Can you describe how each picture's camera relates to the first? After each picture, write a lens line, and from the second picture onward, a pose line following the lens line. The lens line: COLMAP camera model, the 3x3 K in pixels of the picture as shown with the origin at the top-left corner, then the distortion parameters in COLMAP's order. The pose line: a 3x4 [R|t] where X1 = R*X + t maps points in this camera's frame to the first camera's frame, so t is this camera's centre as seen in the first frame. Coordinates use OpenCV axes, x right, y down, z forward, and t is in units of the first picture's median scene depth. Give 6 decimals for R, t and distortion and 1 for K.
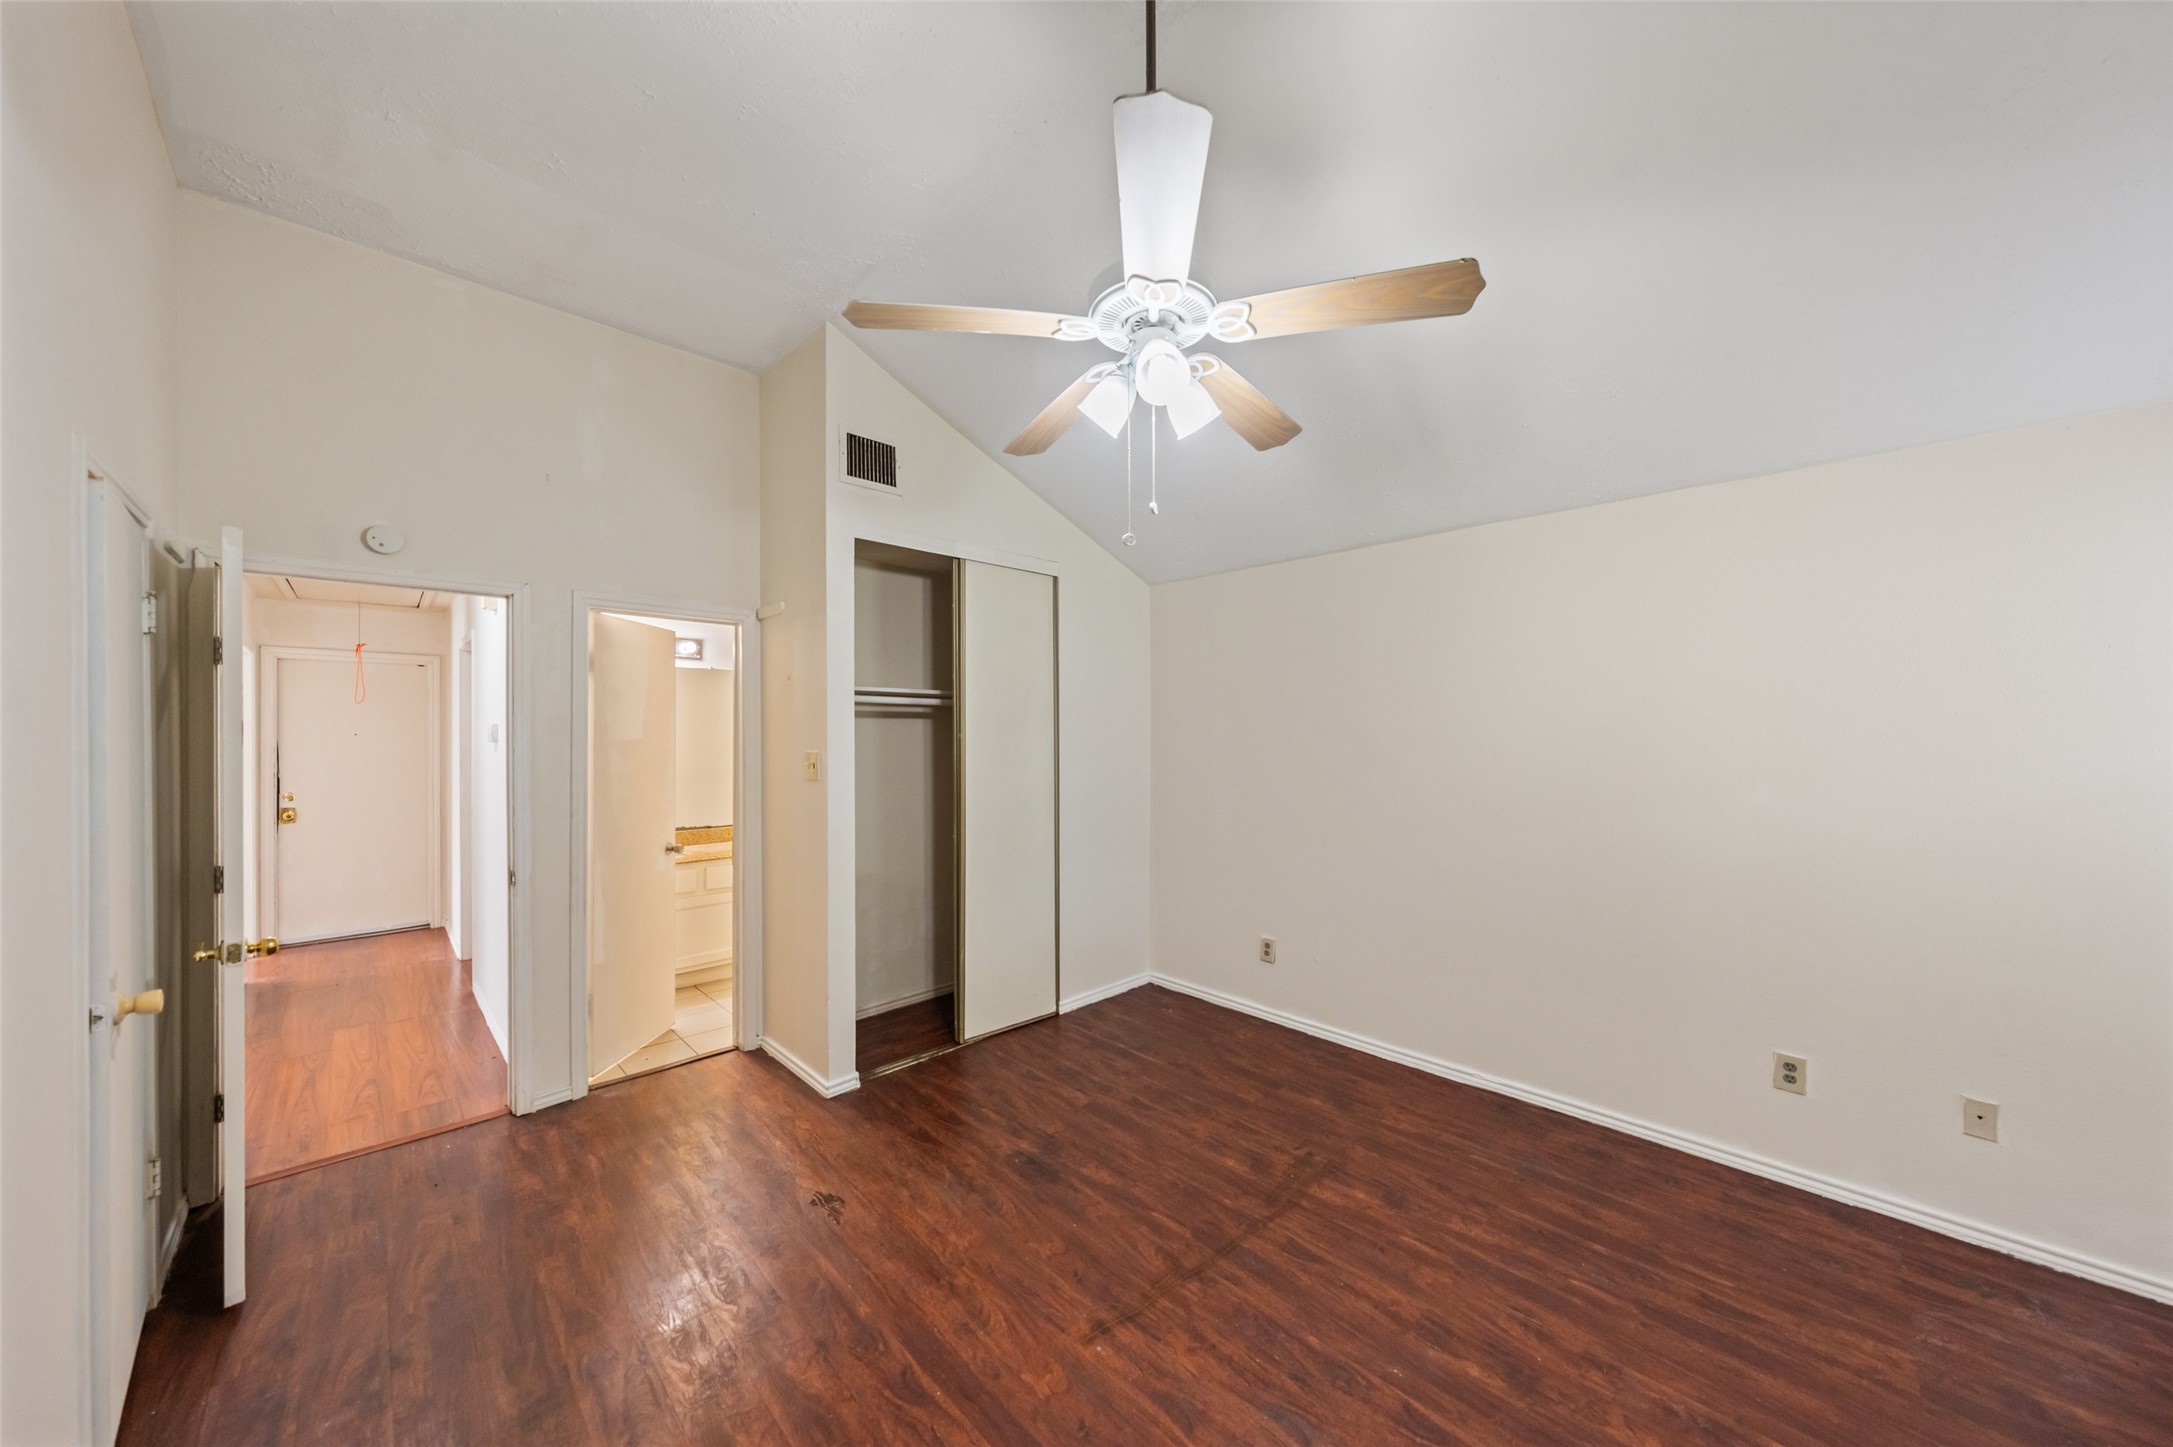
lens RADIAL K [[749.6, 0, 1084.9], [0, 749.6, 729.0], [0, 0, 1]] dist [-0.006156, 0.001258]
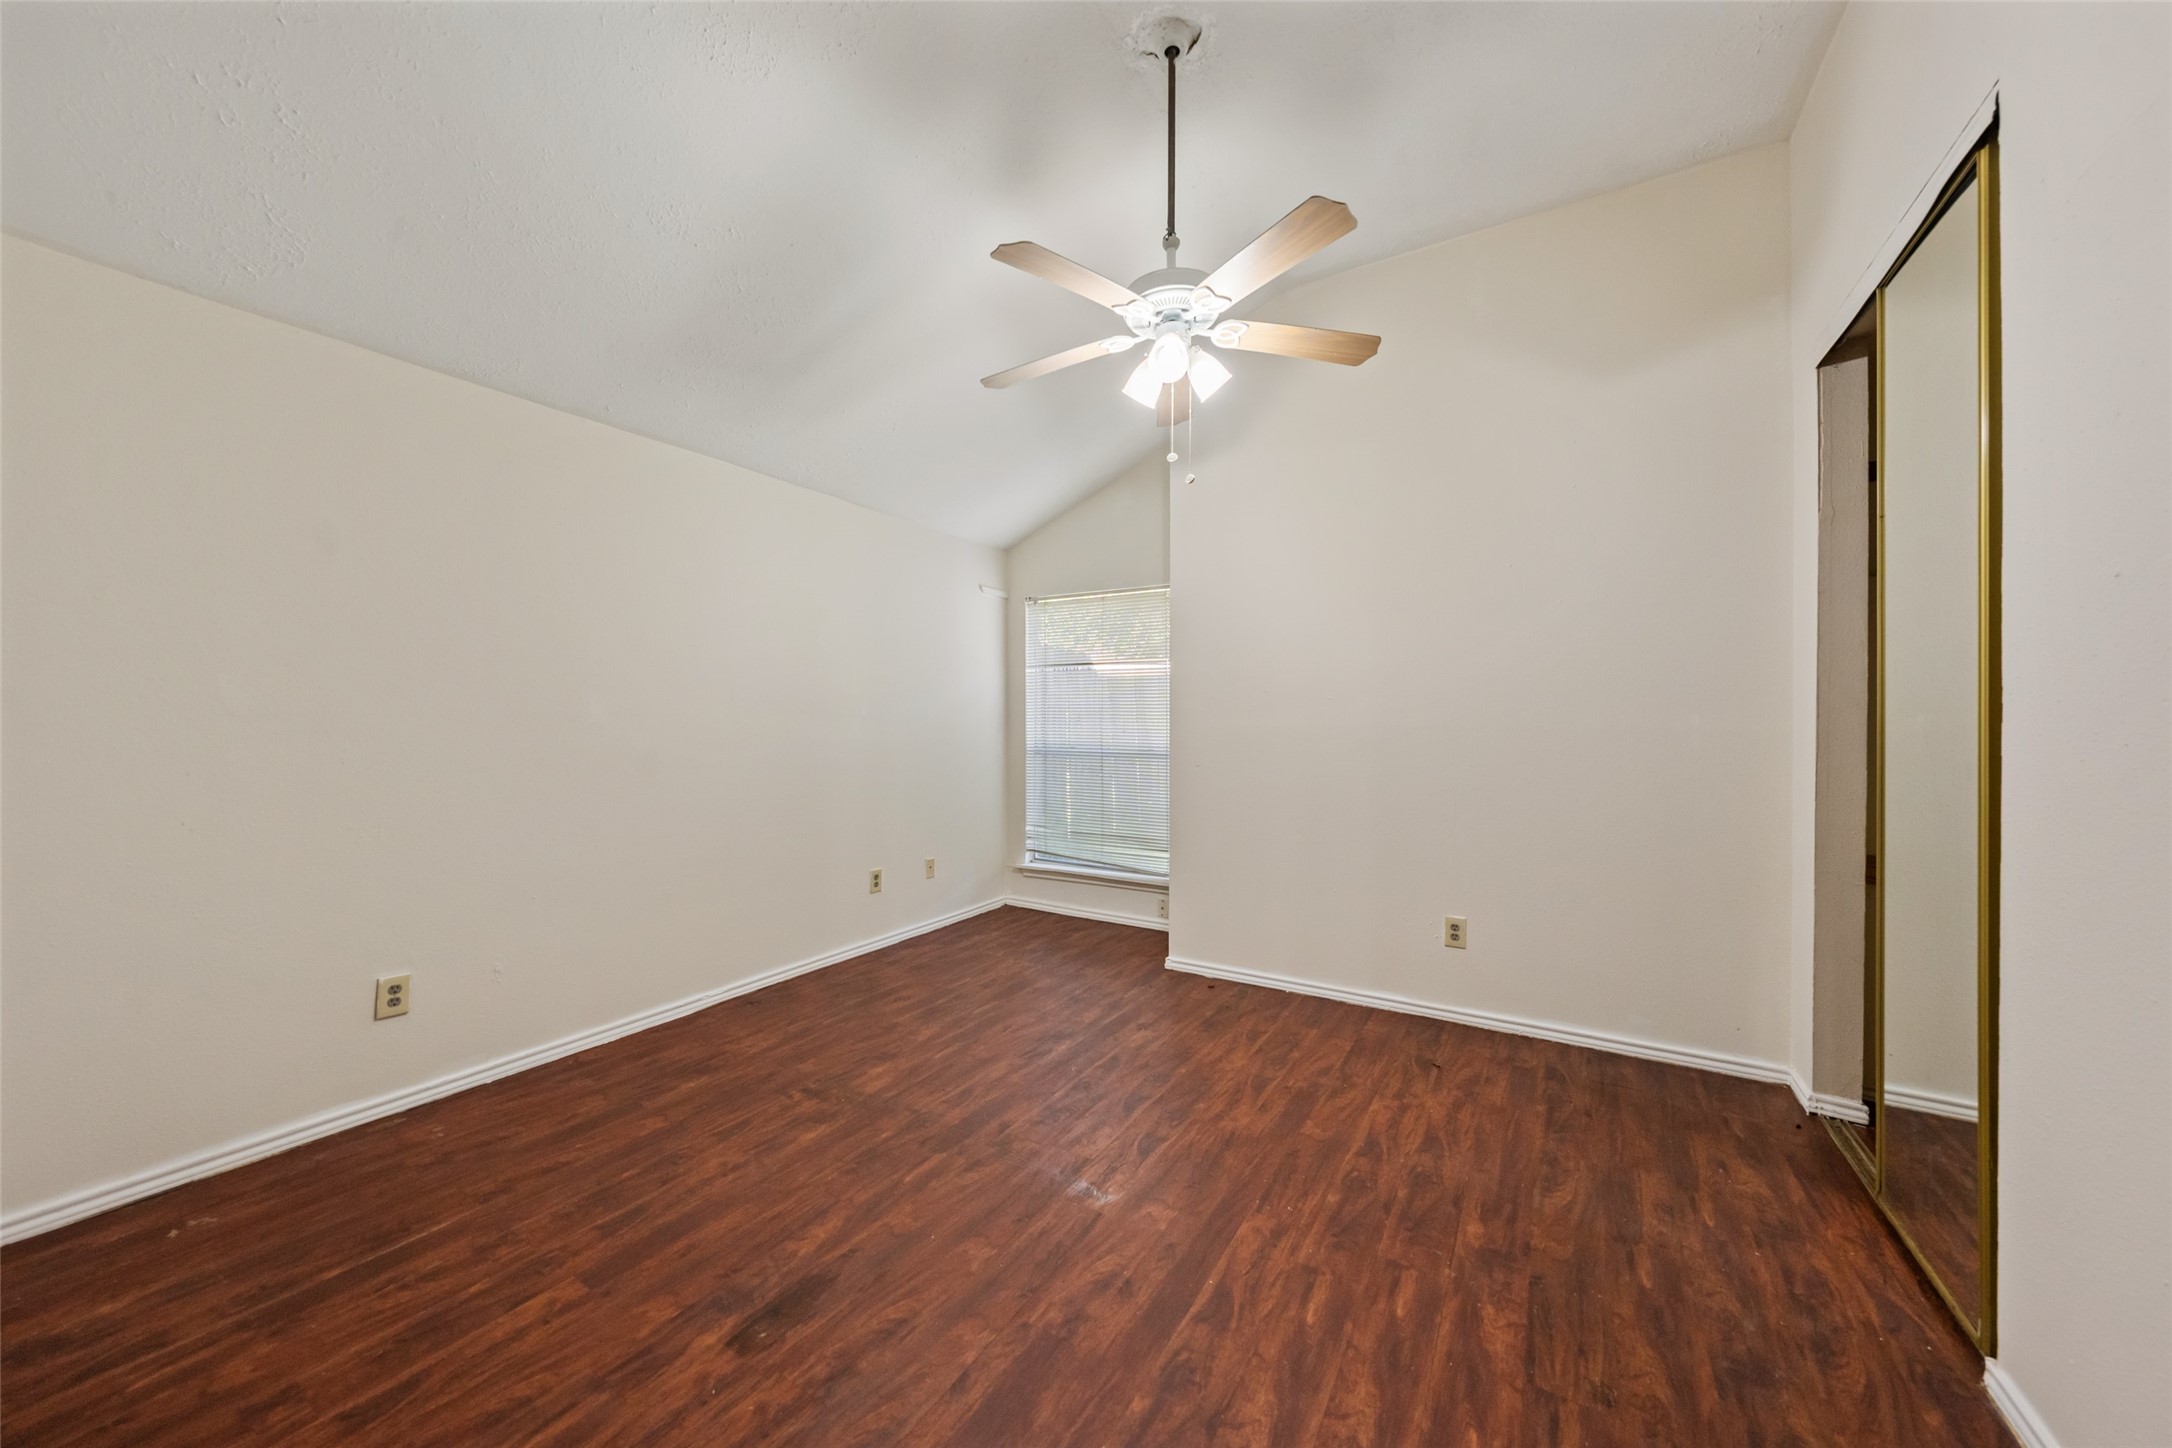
lens RADIAL K [[749.2, 0, 1084.5], [0, 749.2, 722.4], [0, 0, 1]] dist [-0.006156, 0.001258]
pose [[-0.241728, -0.002902, 0.970340, -0.774528], [-0.002278, 0.999994, 0.002423, 0.114355], [-0.970341, -0.001625, -0.241733, 0.986385]]
